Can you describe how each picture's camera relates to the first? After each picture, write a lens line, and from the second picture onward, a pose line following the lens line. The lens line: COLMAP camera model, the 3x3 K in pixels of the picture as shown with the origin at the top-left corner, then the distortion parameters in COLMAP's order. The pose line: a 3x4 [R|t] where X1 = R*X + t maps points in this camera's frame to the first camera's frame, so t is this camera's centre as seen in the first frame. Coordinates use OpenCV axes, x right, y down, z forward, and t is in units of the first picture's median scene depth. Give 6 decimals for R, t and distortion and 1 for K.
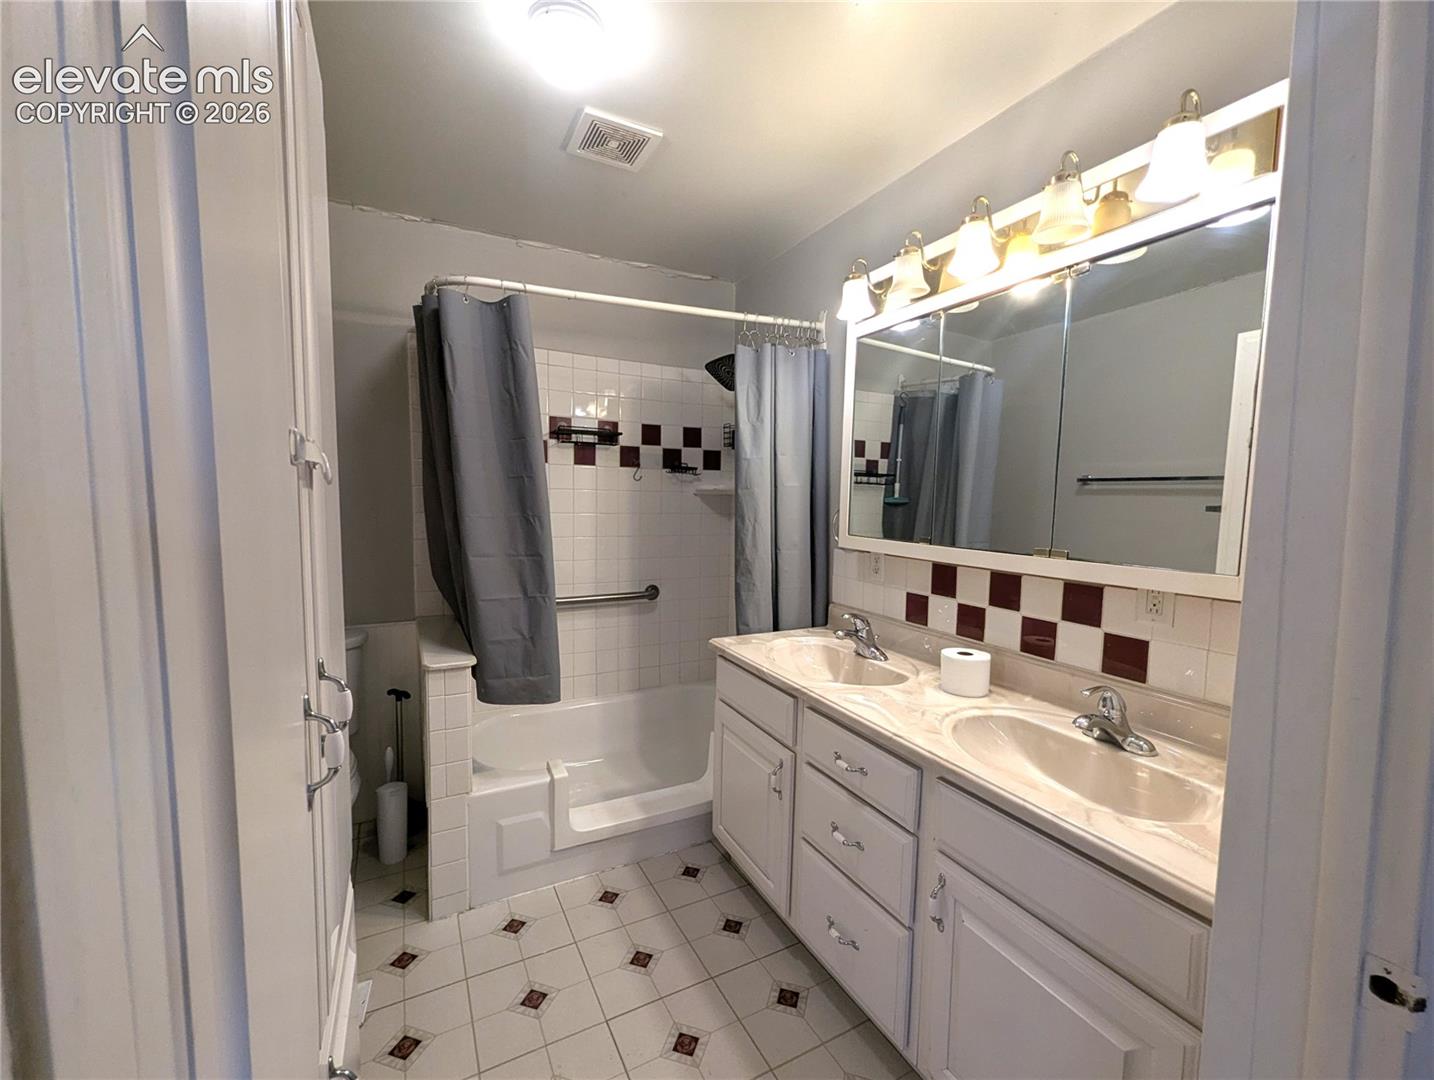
lens RADIAL K [[590.7, 0, 719.2], [0, 590.7, 545.8], [0, 0, 1]] dist [-0.000214, 0.000100]
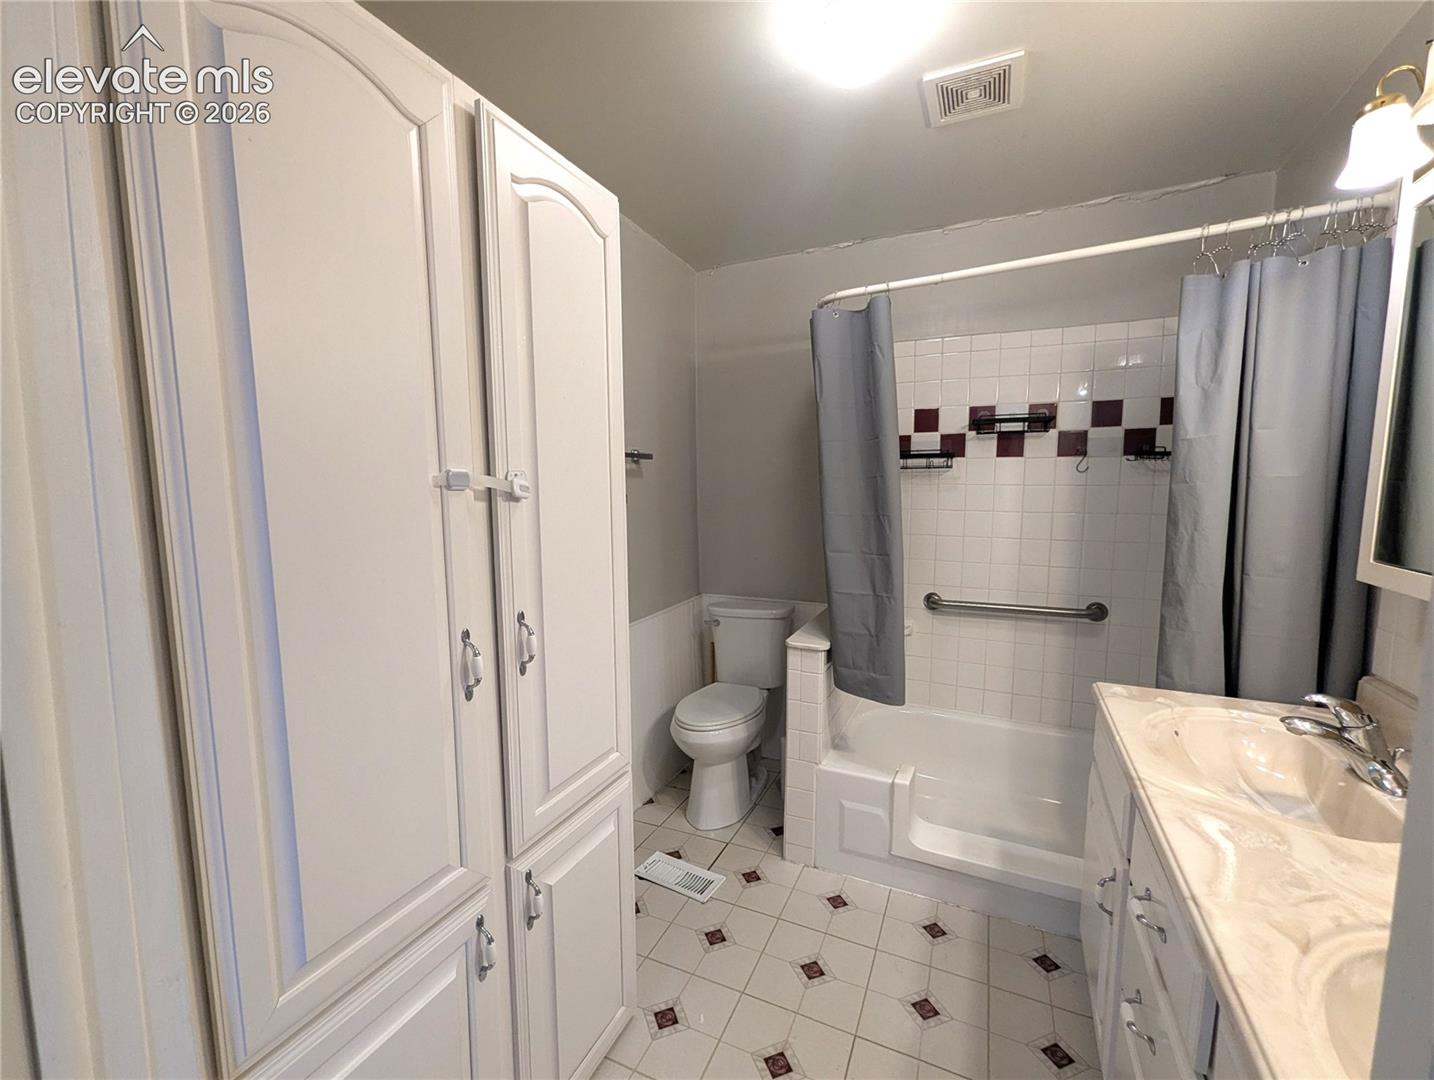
lens RADIAL K [[590.7, 0, 719.2], [0, 590.7, 545.8], [0, 0, 1]] dist [-0.000214, 0.000100]
pose [[0.613588, 0.065336, -0.786919, 0.278548], [-0.052753, 0.997736, 0.041707, -0.023759], [0.787863, 0.015922, 0.615645, 0.149702]]
